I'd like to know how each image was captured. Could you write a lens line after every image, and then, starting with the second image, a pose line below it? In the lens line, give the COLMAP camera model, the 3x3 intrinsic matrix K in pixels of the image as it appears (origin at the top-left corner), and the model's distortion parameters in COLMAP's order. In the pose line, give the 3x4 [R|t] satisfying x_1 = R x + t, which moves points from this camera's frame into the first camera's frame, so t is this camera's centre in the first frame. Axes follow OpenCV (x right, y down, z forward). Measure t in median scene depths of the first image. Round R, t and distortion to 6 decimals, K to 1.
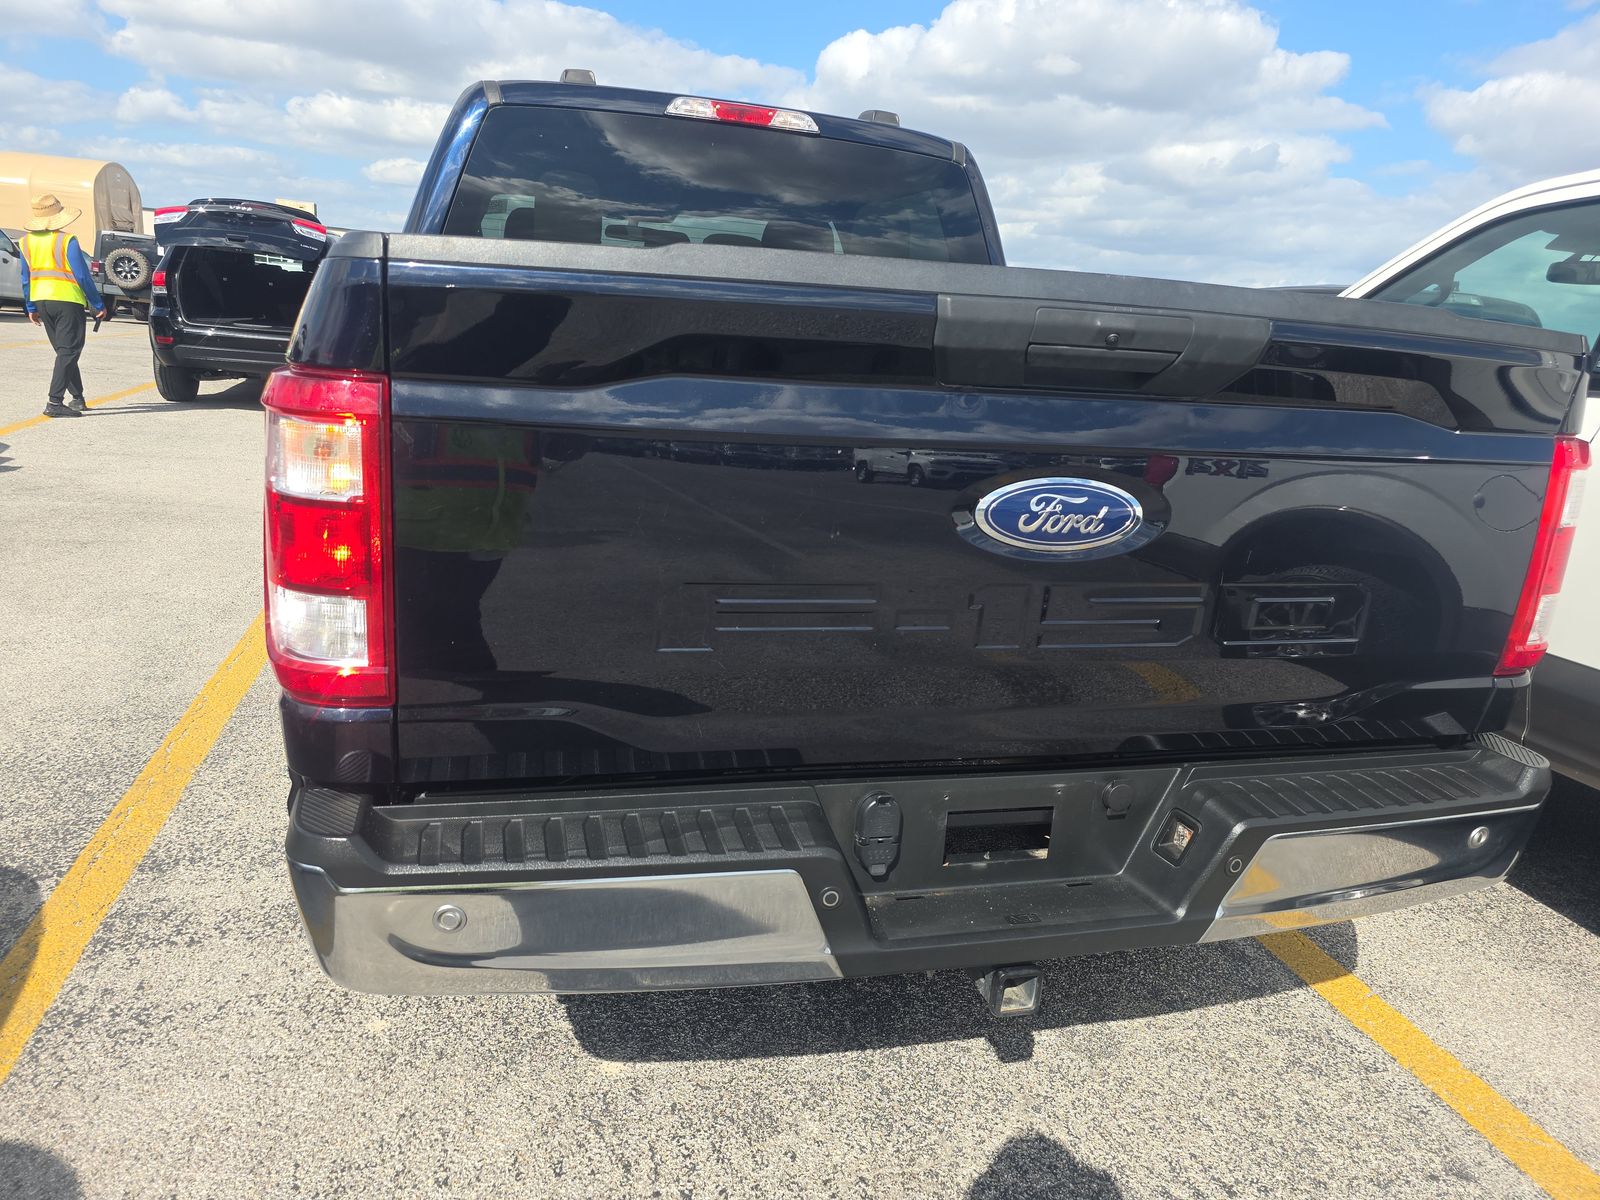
lens RADIAL K [[1052.8, 0, 812.9], [0, 1052.8, 615.1], [0, 0, 1]] dist [0.058963, -0.060958]
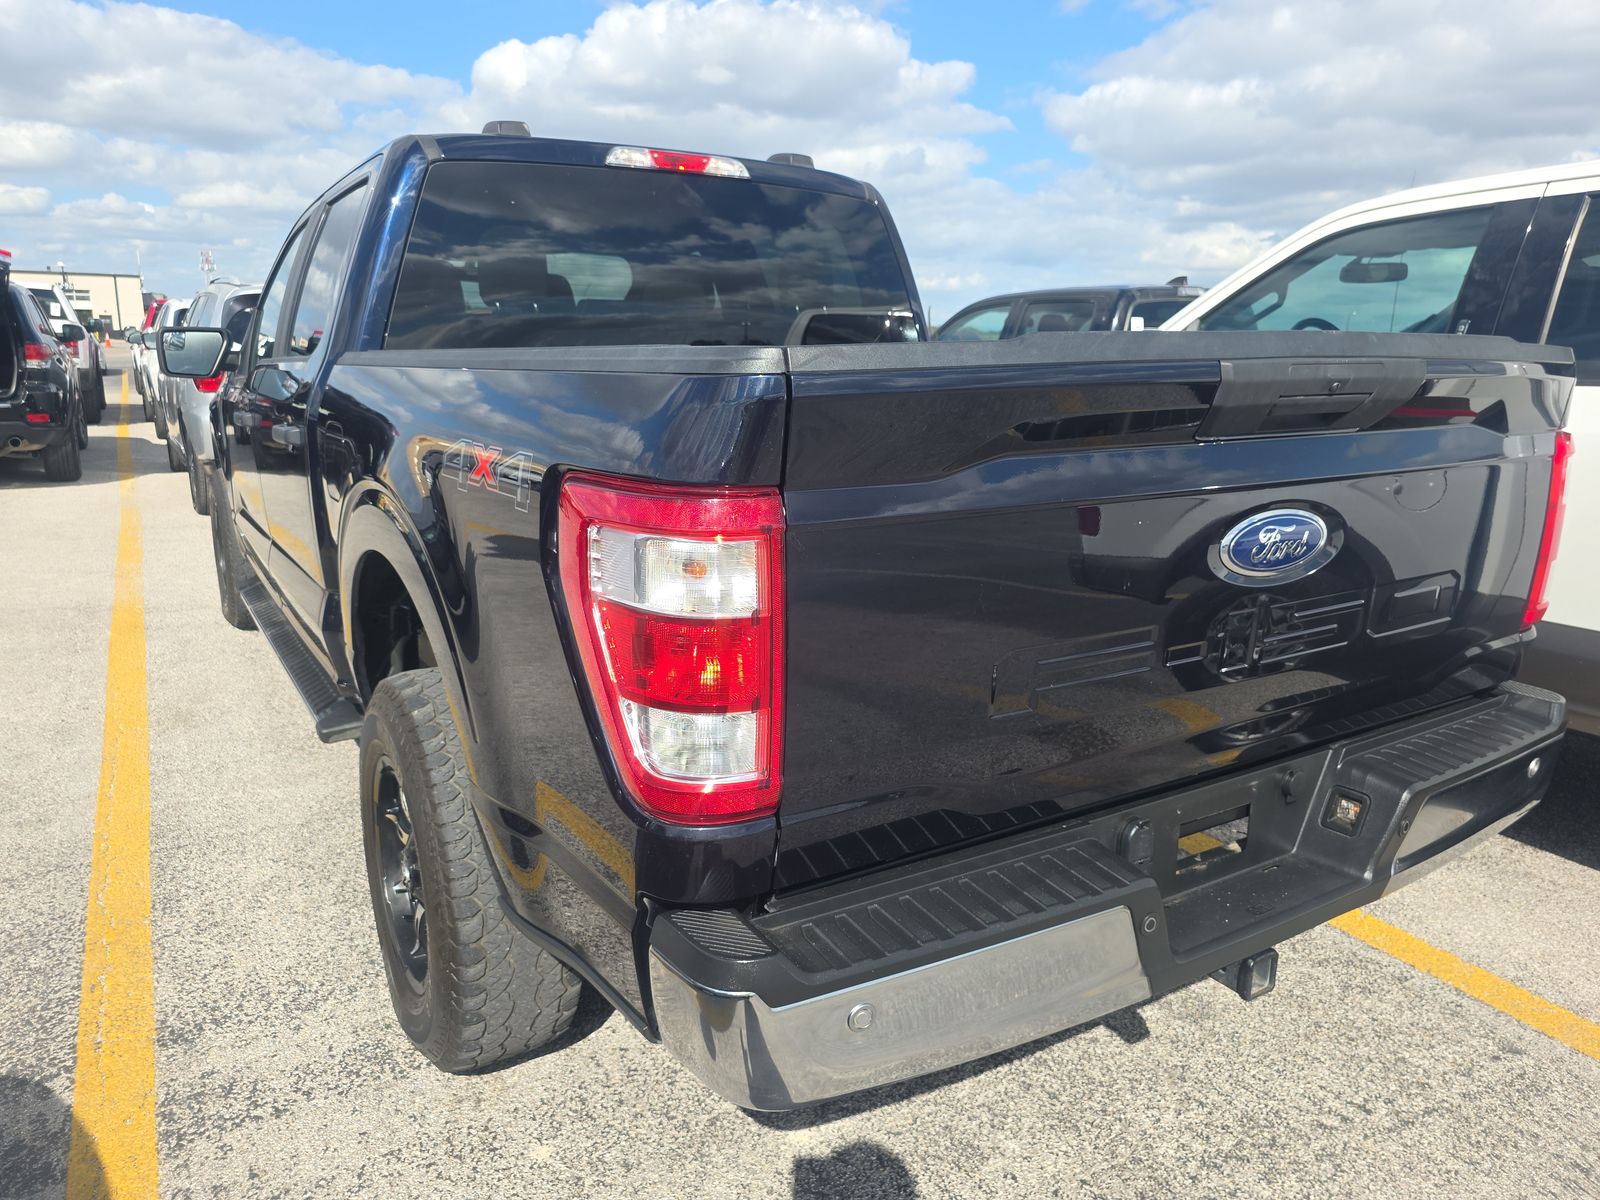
lens RADIAL K [[1052.6, 0, 819.5], [0, 1052.6, 606.7], [0, 0, 1]] dist [0.049439, -0.052902]
pose [[0.962898, -0.123392, 0.240005, -0.342907], [0.126865, 0.991920, 0.000989, -0.061197], [-0.238188, 0.029496, 0.970771, 0.020809]]
